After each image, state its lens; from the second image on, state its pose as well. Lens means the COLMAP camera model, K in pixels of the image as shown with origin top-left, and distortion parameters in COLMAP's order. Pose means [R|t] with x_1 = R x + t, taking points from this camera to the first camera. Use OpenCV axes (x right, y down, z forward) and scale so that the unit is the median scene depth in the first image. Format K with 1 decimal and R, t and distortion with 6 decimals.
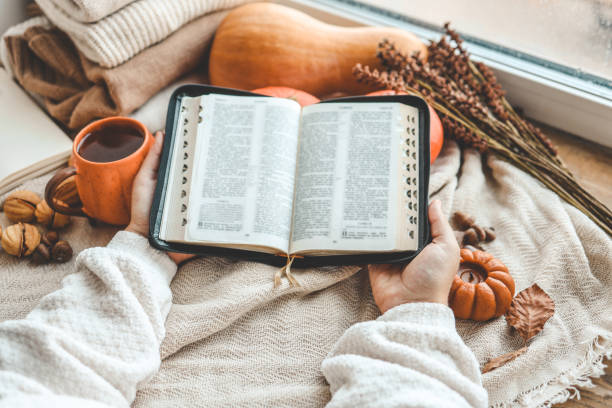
lens RADIAL K [[649.1, 0, 306.0], [0, 649.1, 204.0], [0, 0, 1]] dist [-0.031192, -0.014347]
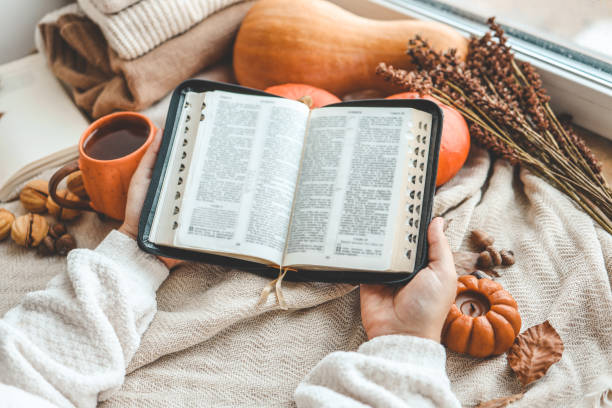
lens RADIAL K [[649.1, 0, 306.0], [0, 649.1, 204.0], [0, 0, 1]] dist [-0.031192, -0.014347]
pose [[0.986545, 0.060924, -0.151715, 0.137006], [-0.054355, 0.997411, 0.047076, -0.056512], [0.154190, -0.038196, 0.987303, 0.064136]]
